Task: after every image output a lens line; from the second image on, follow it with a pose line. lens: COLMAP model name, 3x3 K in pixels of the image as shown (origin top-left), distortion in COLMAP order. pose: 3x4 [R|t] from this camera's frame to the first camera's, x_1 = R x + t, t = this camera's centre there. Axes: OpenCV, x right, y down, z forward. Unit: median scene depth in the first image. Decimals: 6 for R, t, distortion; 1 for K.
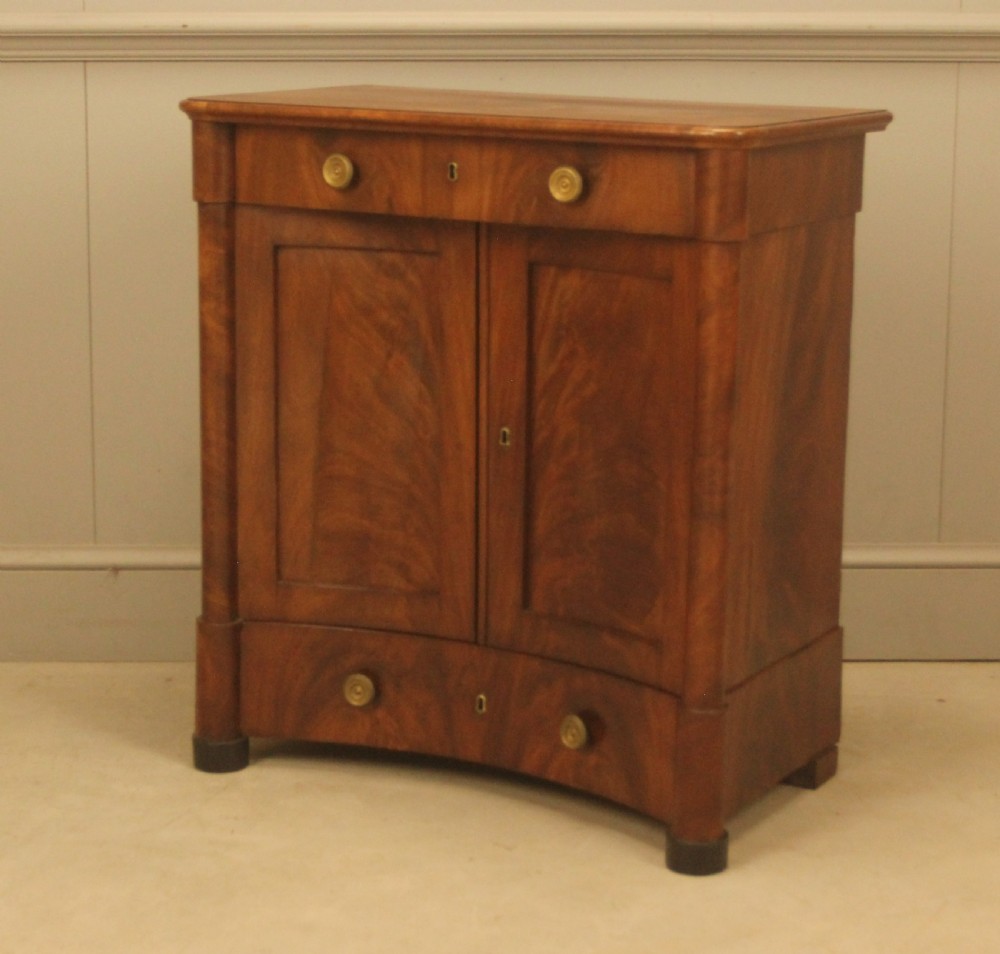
lens RADIAL K [[2465.6, 0, 499.9], [0, 2465.6, 415.0], [0, 0, 1]] dist [0.061178, -0.267105]
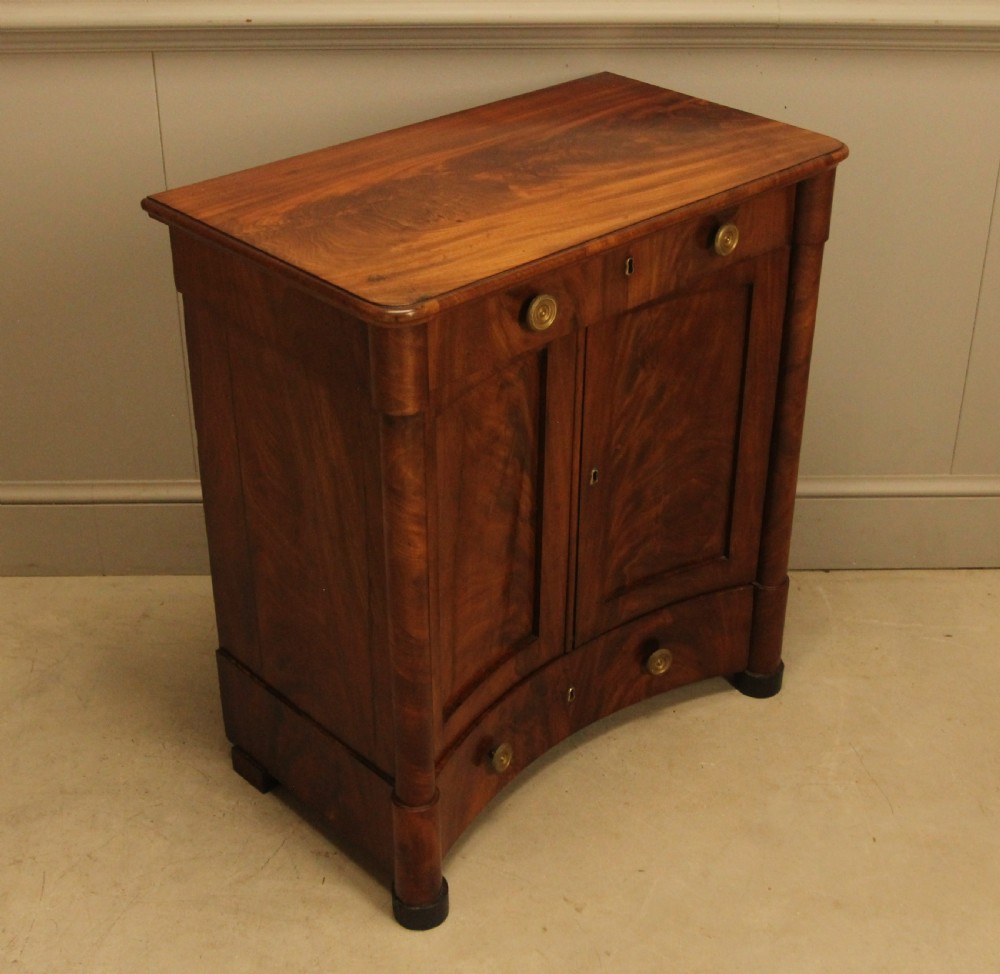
lens RADIAL K [[1565.3, 0, 528.9], [0, 1565.3, 460.2], [0, 0, 1]] dist [-0.040916, -0.046074]
pose [[0.279700, -0.487146, 0.827319, -0.558693], [0.173564, 0.873170, 0.455466, -0.308147], [-0.944269, 0.016199, 0.328777, 0.794949]]
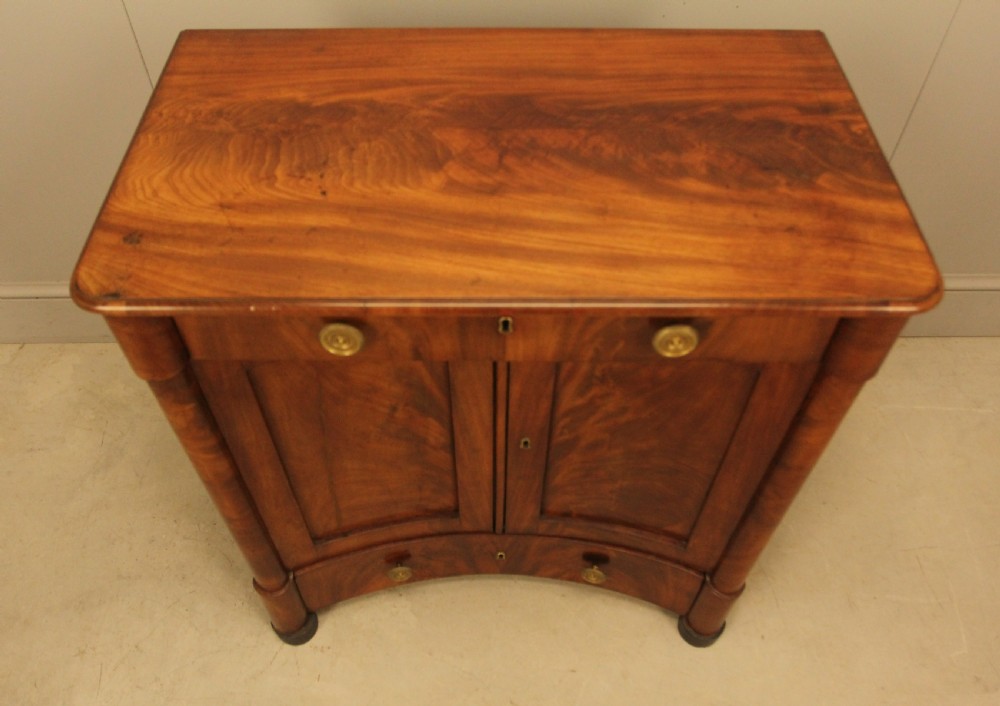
lens RADIAL K [[809.7, 0, 481.0], [0, 809.7, 328.4], [0, 0, 1]] dist [-0.056593, -0.002249]
pose [[0.871940, -0.386842, 0.300122, -0.100010], [0.111493, 0.753754, 0.647630, -0.255693], [-0.476749, -0.531233, 0.700359, 0.781684]]
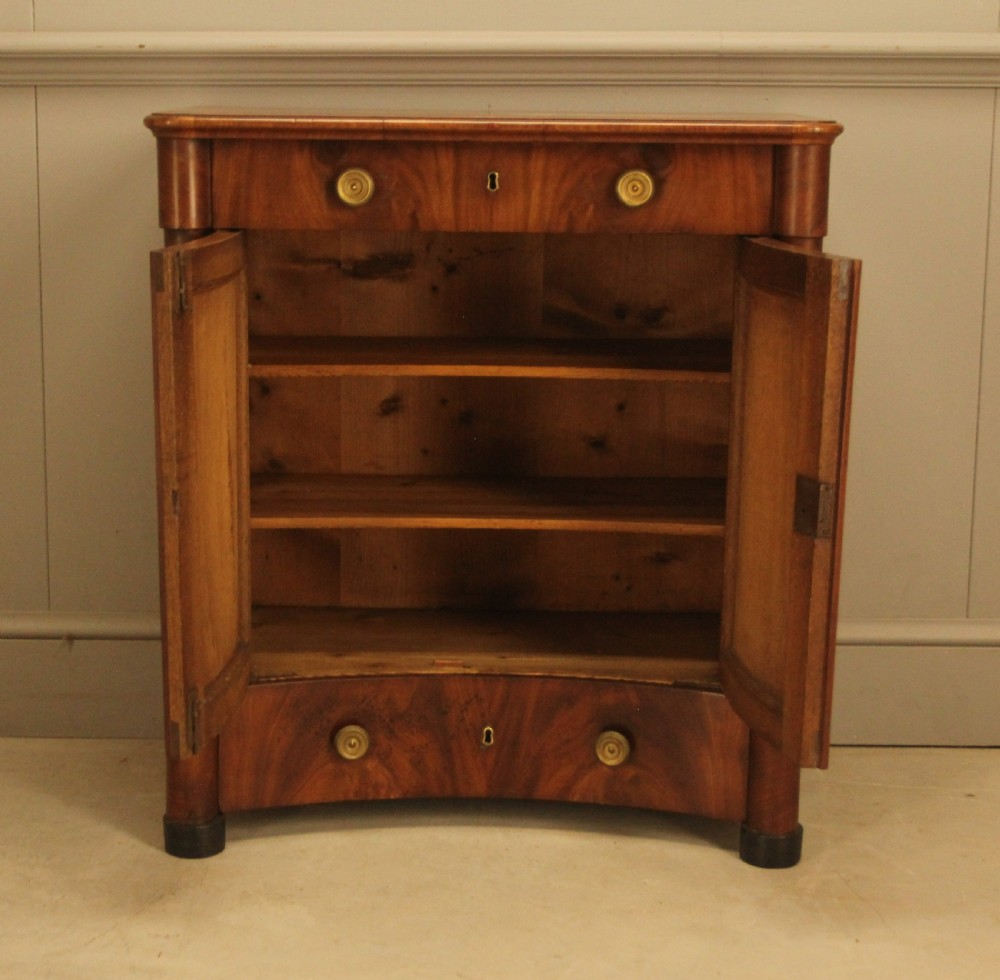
lens RADIAL K [[2029.7, 0, 458.9], [0, 2029.7, 443.8], [0, 0, 1]] dist [-0.010764, 0.026366]
pose [[0.877052, -0.087506, 0.472359, -0.389956], [0.090630, 0.995753, 0.016190, -0.011243], [-0.471770, 0.028610, 0.881257, 0.304491]]
